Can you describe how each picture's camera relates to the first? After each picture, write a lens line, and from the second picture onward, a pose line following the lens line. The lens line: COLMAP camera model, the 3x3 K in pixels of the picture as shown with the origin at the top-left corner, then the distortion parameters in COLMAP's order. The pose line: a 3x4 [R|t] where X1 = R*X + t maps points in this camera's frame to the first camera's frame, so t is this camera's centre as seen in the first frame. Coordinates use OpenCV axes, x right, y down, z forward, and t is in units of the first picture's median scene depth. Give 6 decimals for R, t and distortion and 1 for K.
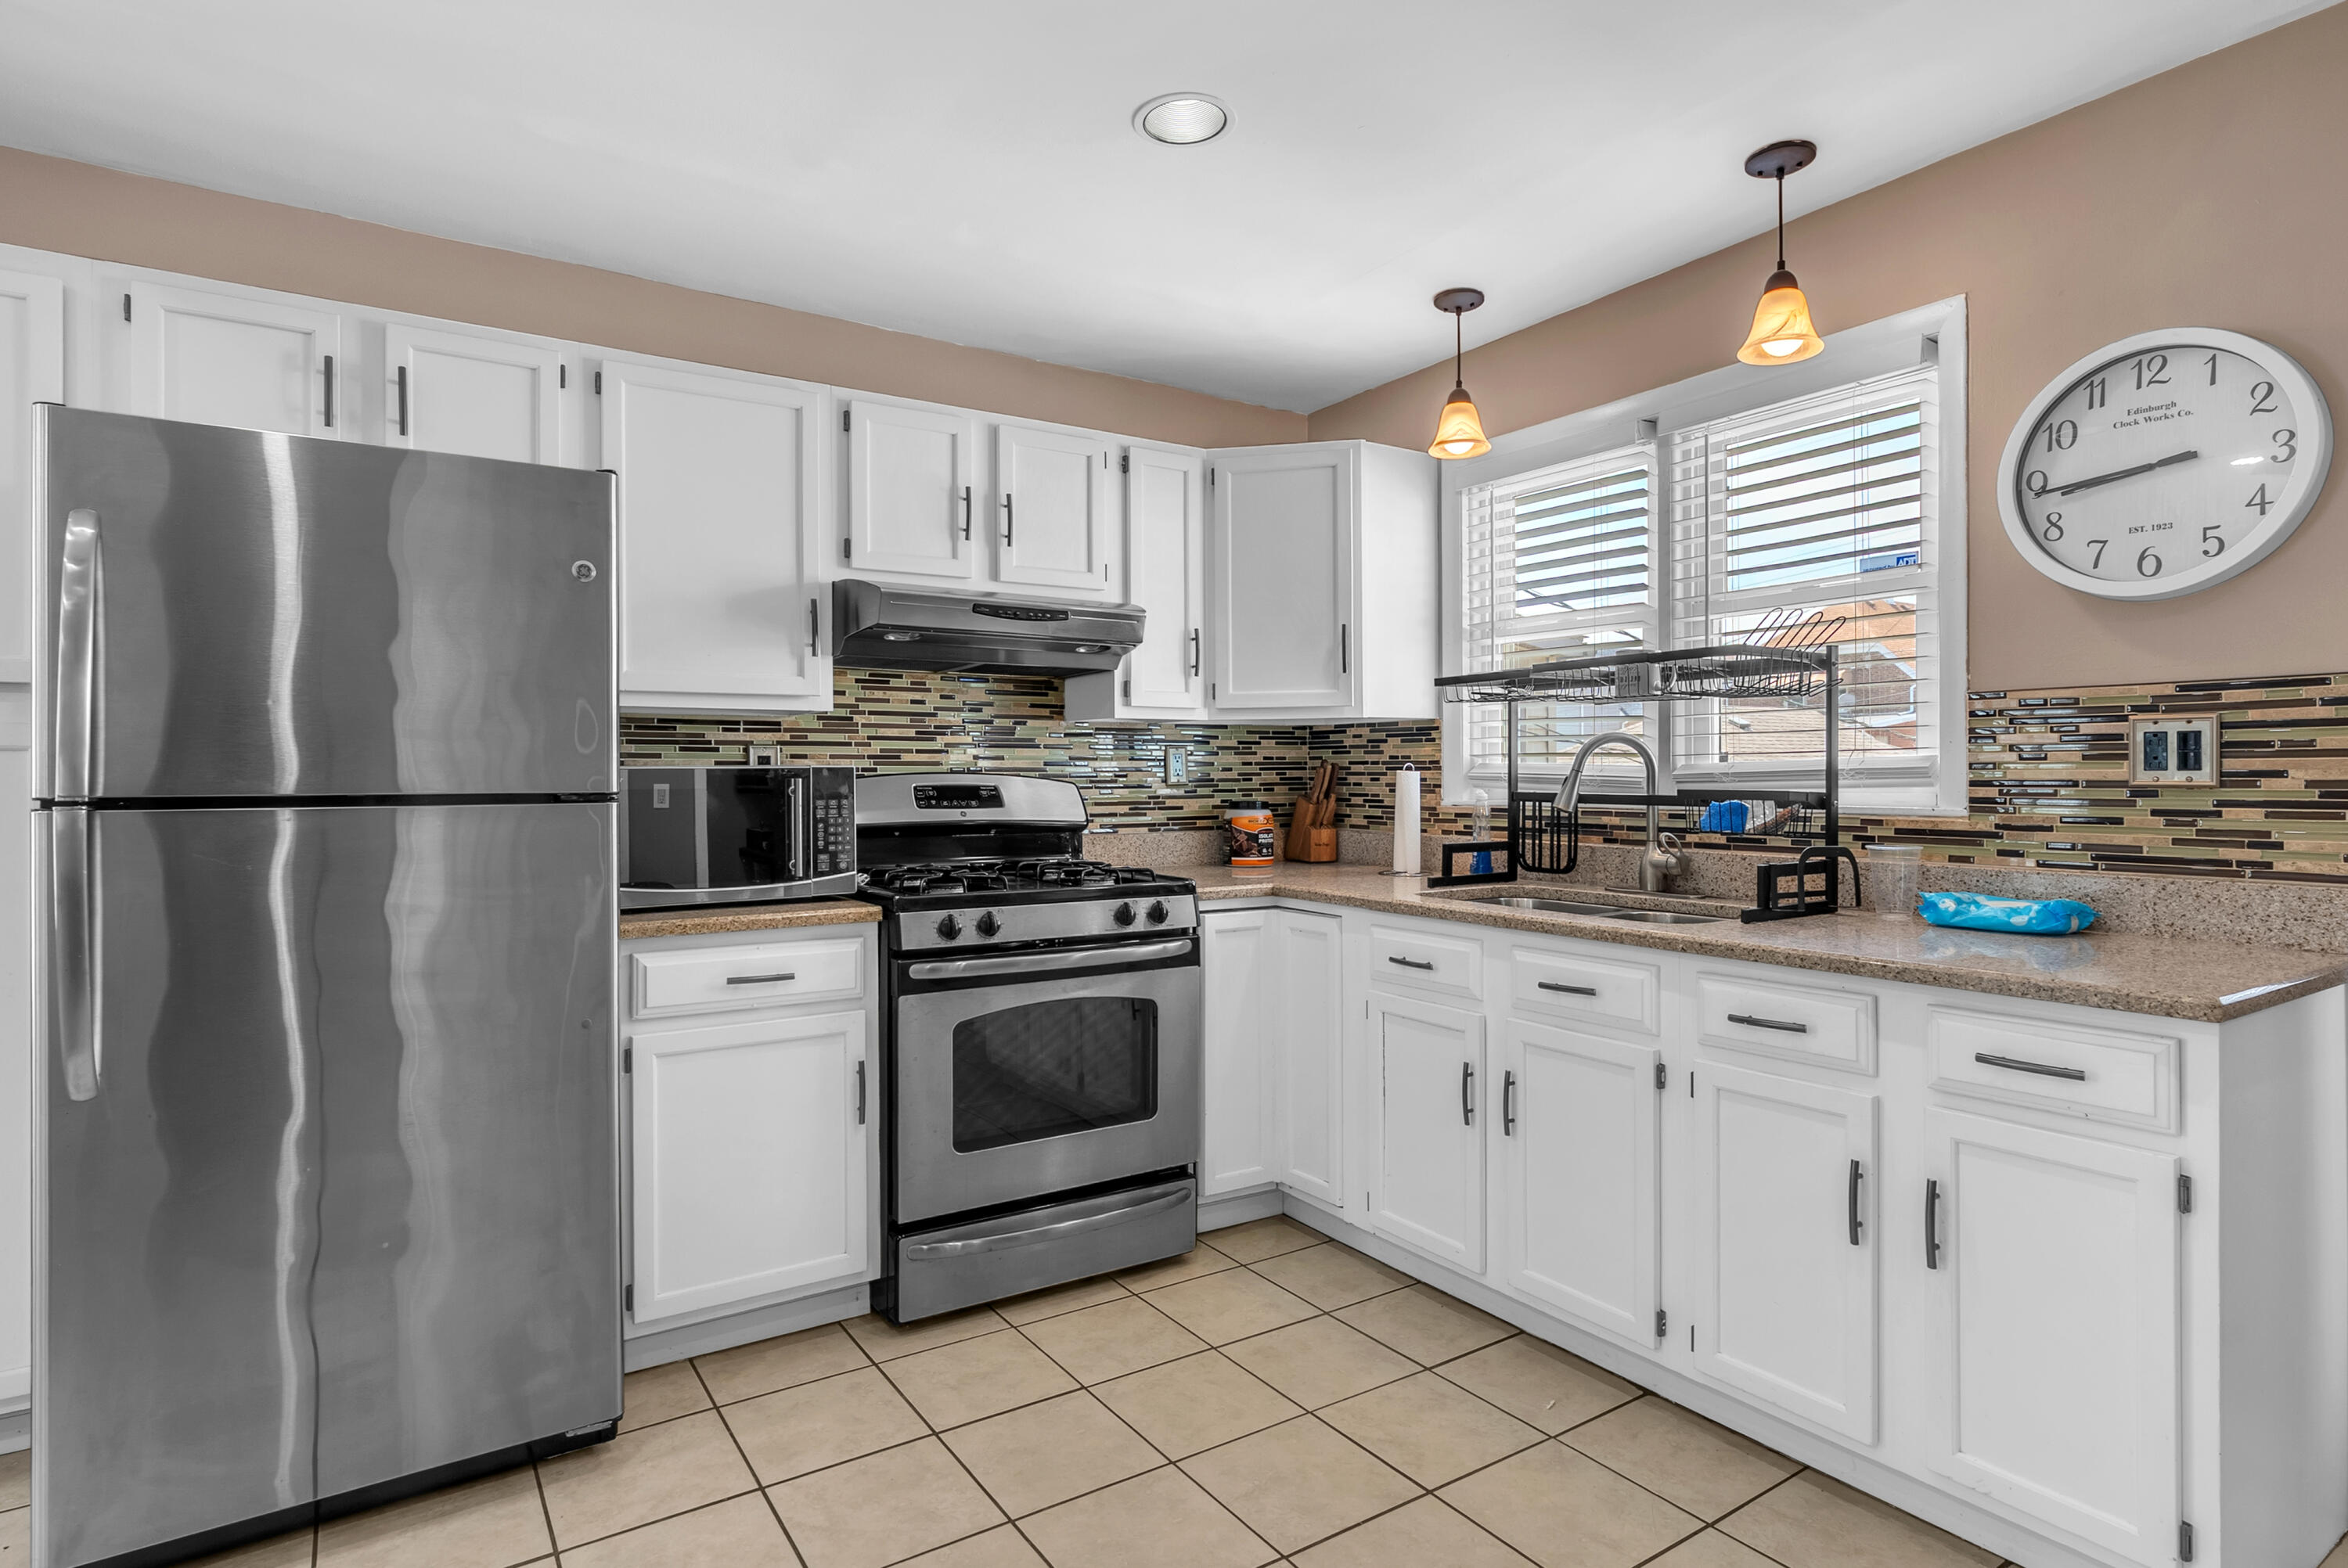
lens RADIAL K [[1235.3, 0, 1129.8], [0, 1235.3, 776.6], [0, 0, 1]] dist [-0.000083, -0.000537]
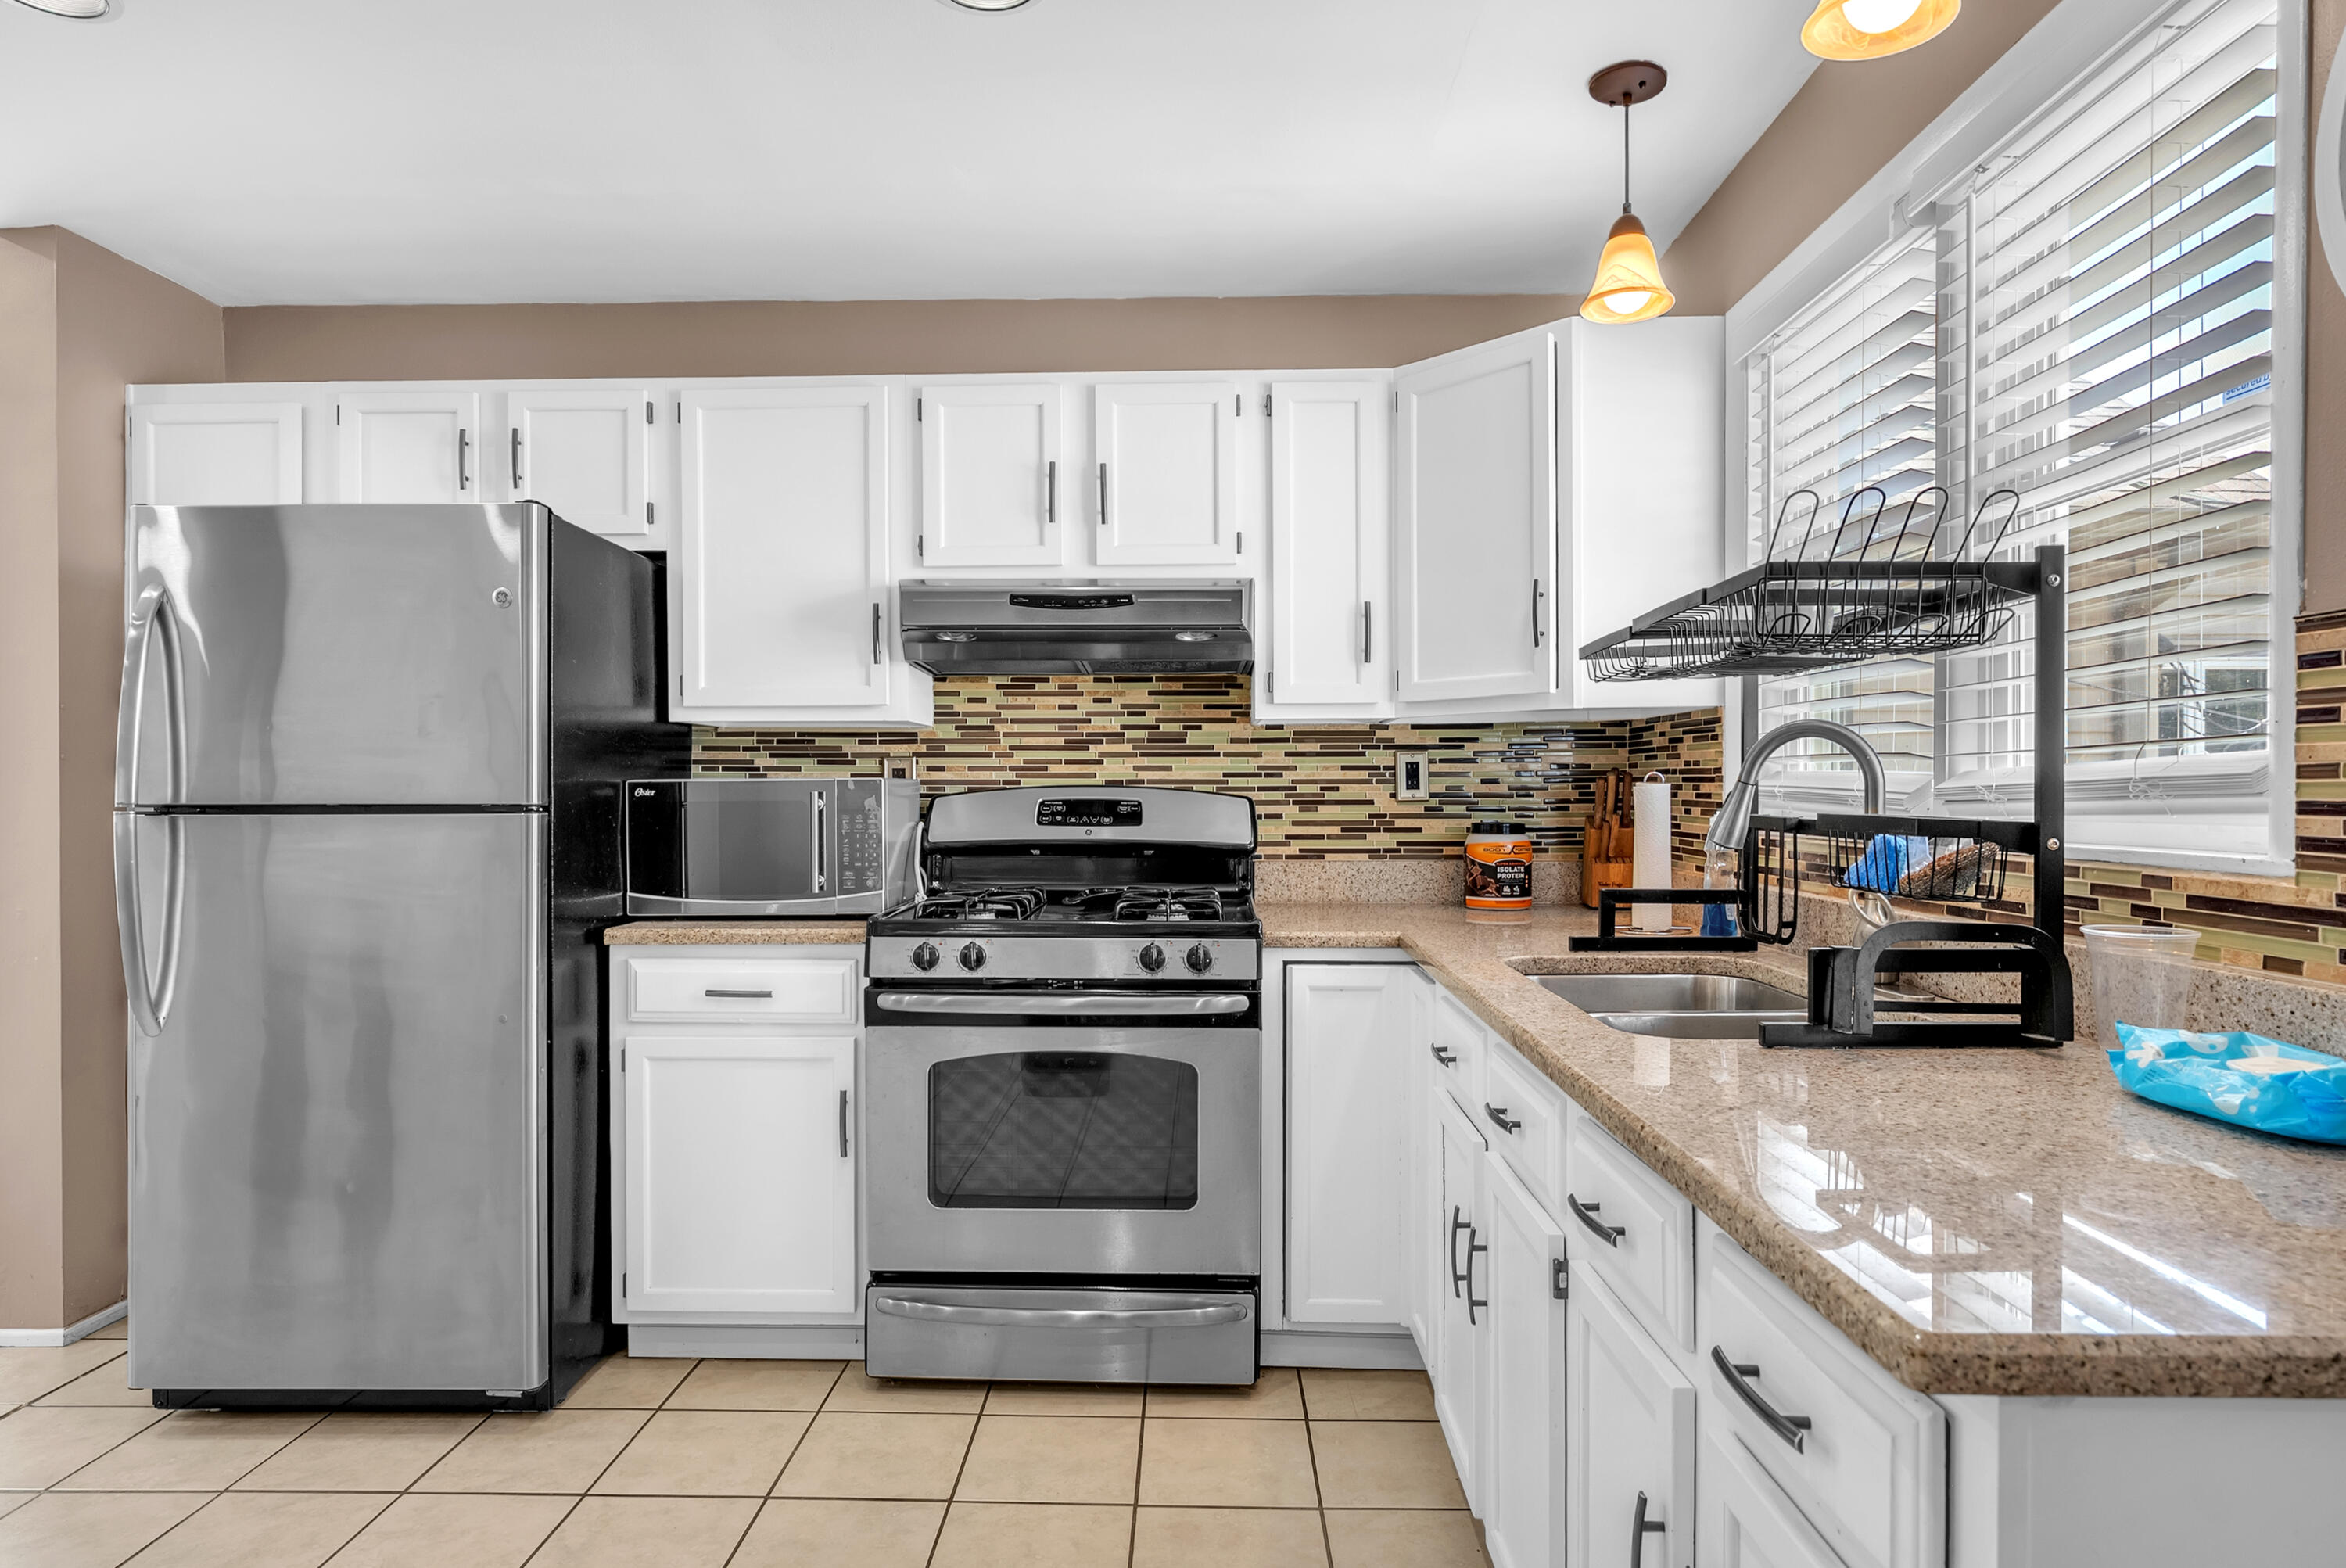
lens RADIAL K [[1331.1, 0, 1140.1], [0, 1331.1, 808.2], [0, 0, 1]] dist [-0.000550, 0.000230]
pose [[0.824706, 0.009535, -0.565482, 0.456457], [-0.001833, 0.999898, 0.014187, -0.000565], [0.565559, -0.010663, 0.824639, 0.243978]]
